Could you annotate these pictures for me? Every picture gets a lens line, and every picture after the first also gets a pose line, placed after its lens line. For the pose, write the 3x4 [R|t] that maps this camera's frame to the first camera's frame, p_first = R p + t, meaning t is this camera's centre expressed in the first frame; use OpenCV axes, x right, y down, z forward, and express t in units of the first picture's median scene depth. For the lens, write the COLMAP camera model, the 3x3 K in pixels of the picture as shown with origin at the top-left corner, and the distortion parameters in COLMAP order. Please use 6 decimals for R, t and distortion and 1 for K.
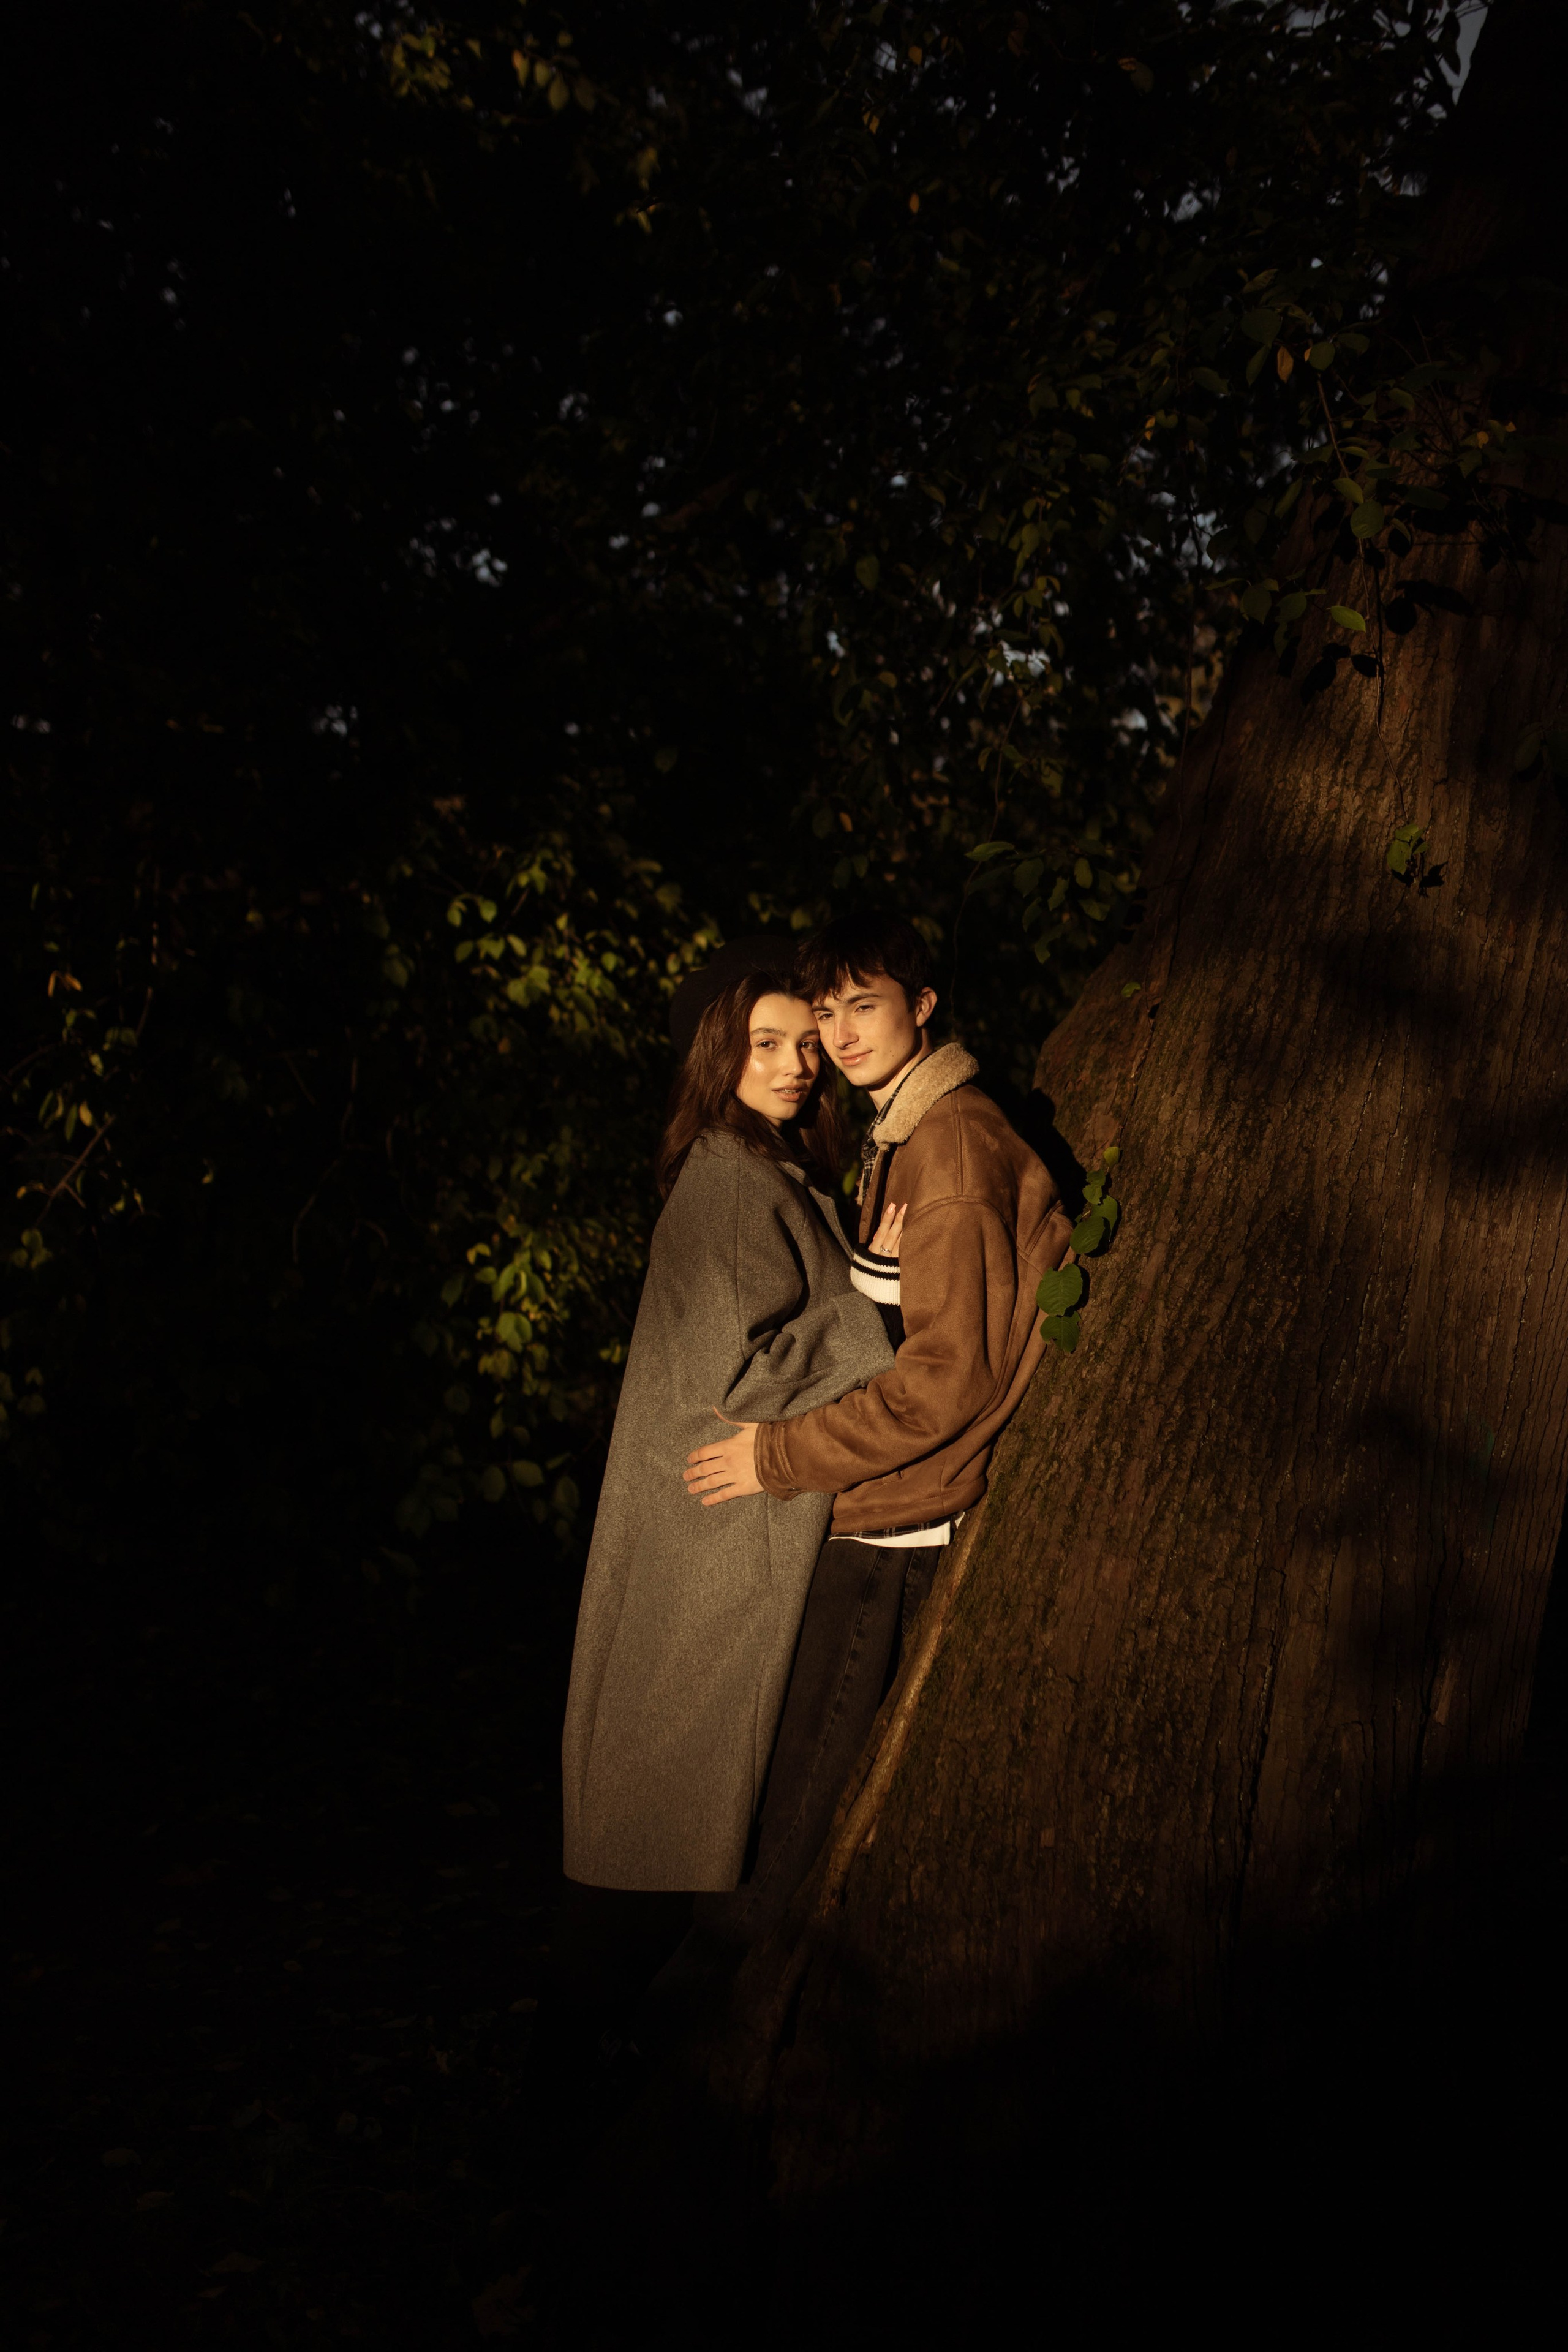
lens RADIAL K [[2370.2, 0, 784.0], [0, 2370.2, 1176.0], [0, 0, 1]] dist [0.003445, 0.000621]
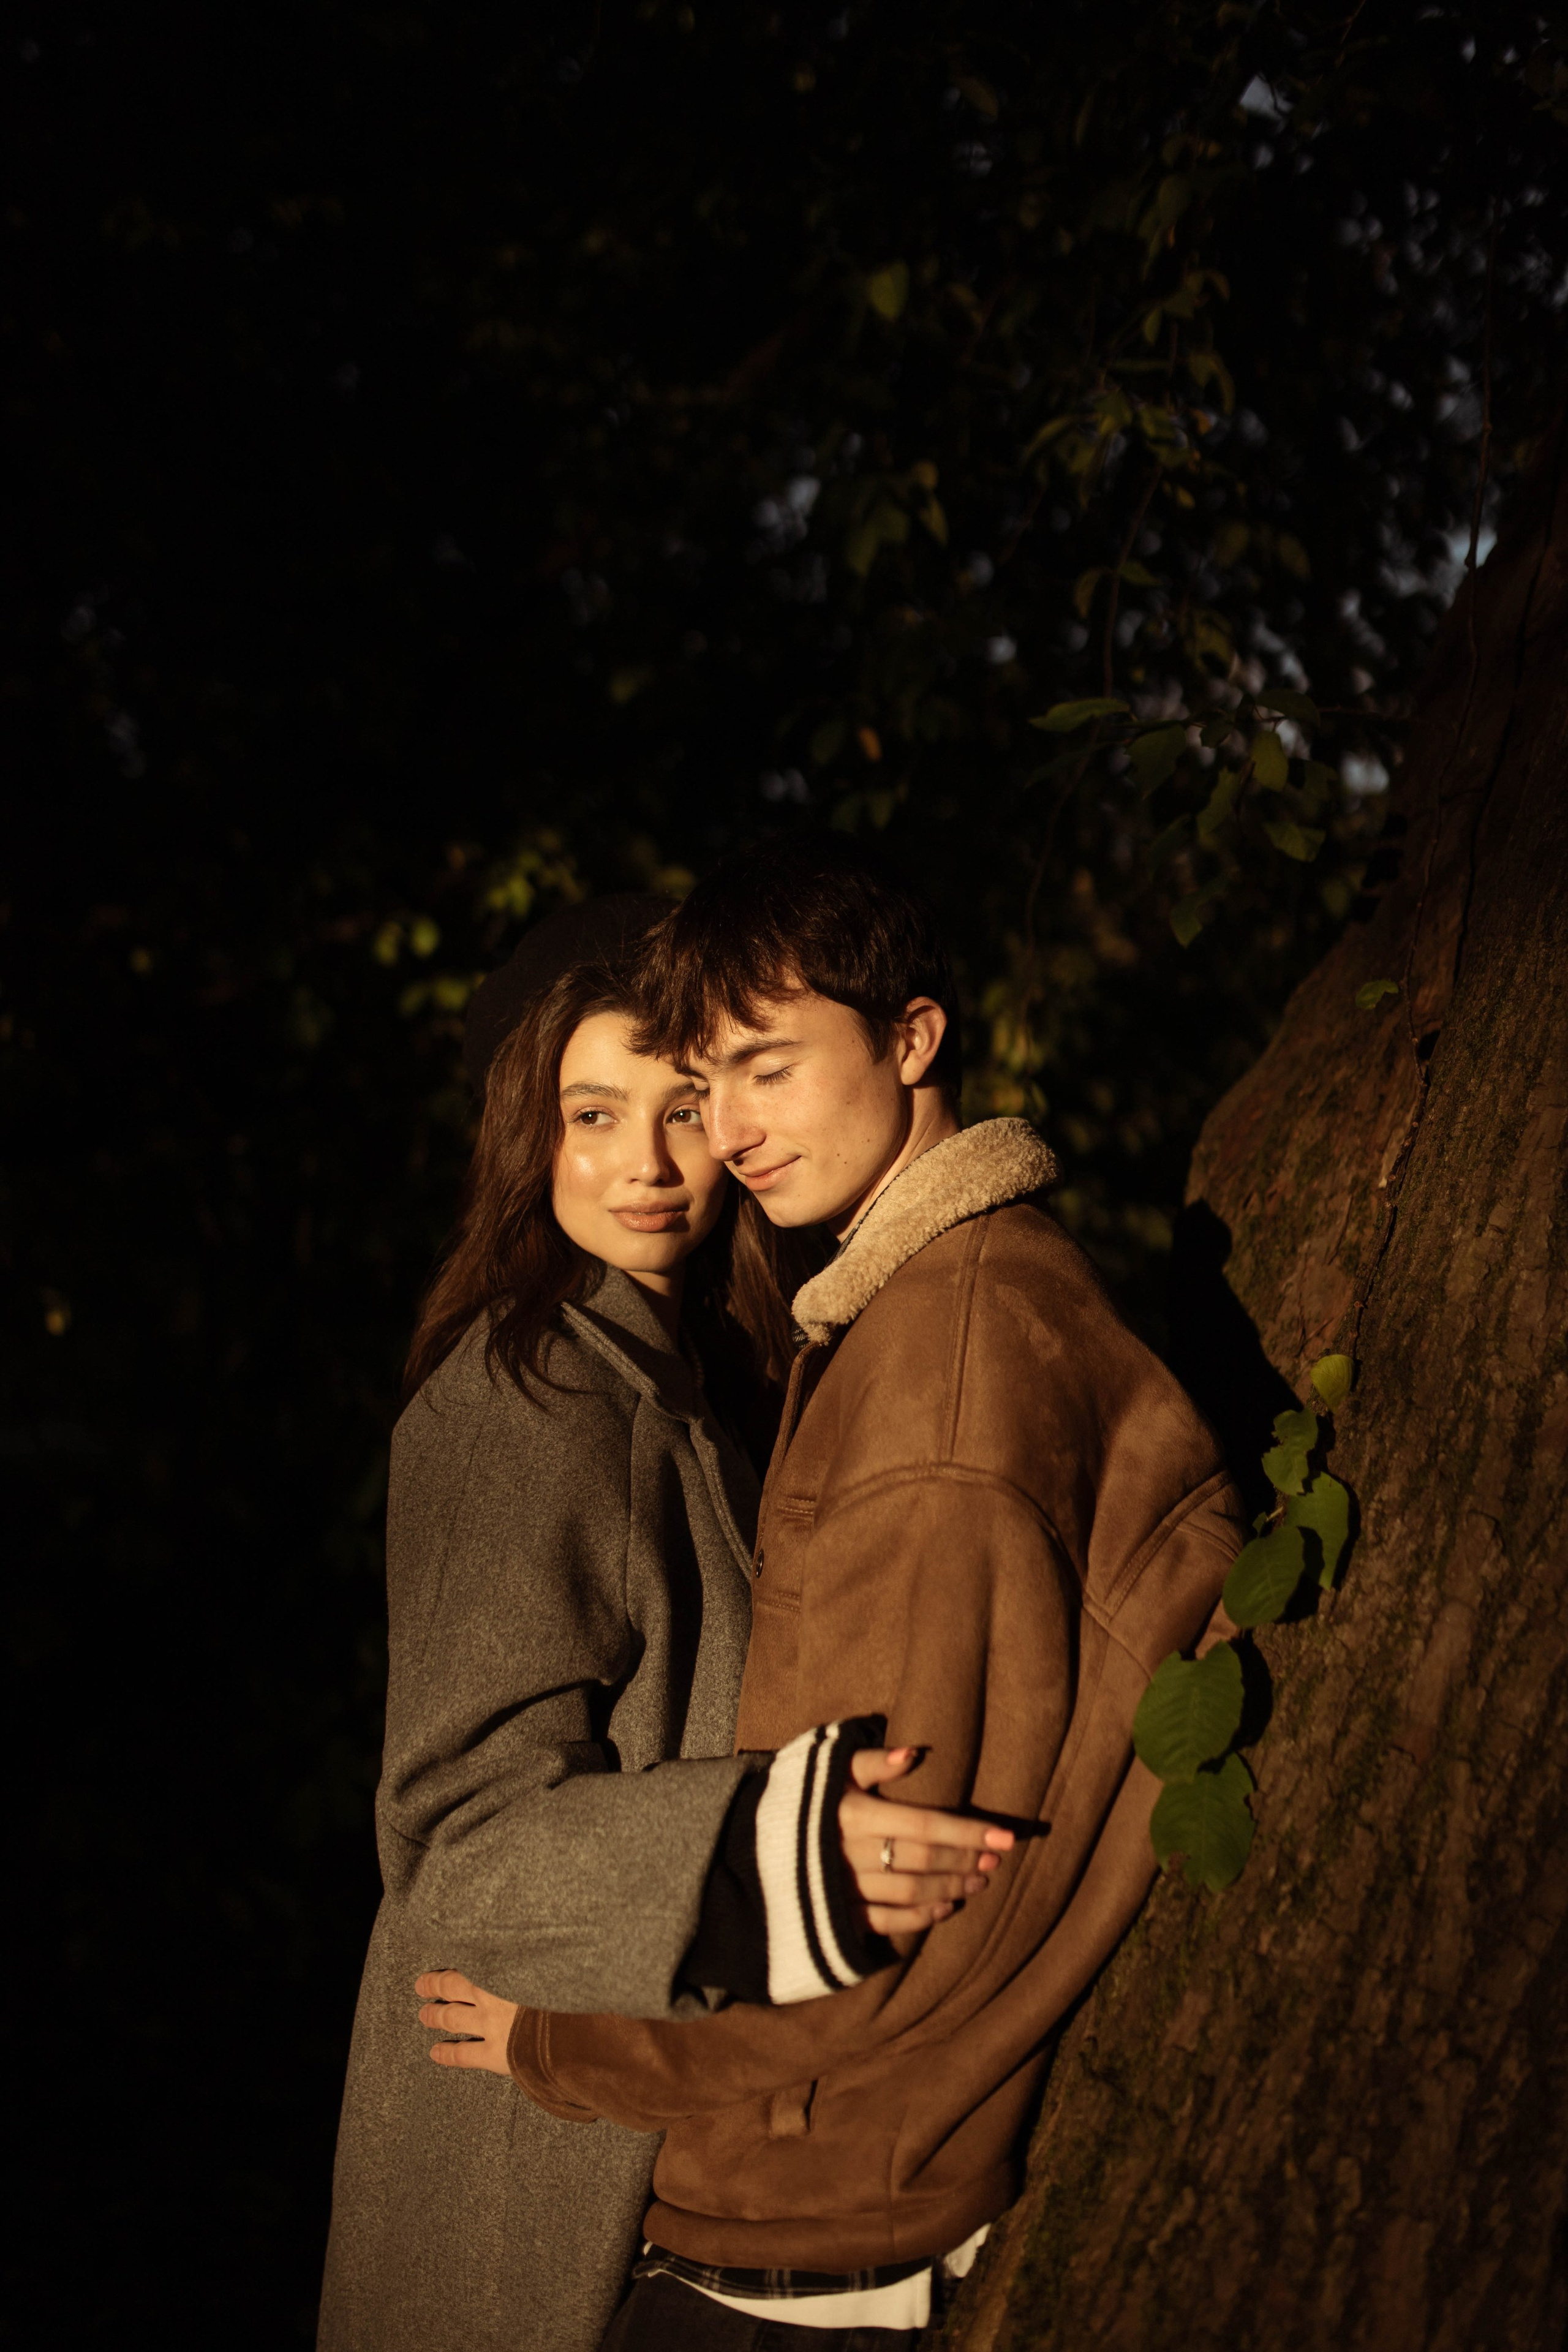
lens RADIAL K [[2244.0, 0, 784.0], [0, 2244.0, 1176.0], [0, 0, 1]] dist [-0.030800, 0.033601]
pose [[0.993313, -0.006724, -0.115253, 0.088416], [0.002621, 0.999358, -0.035720, -0.031008], [0.115420, 0.035179, 0.992694, 0.599992]]
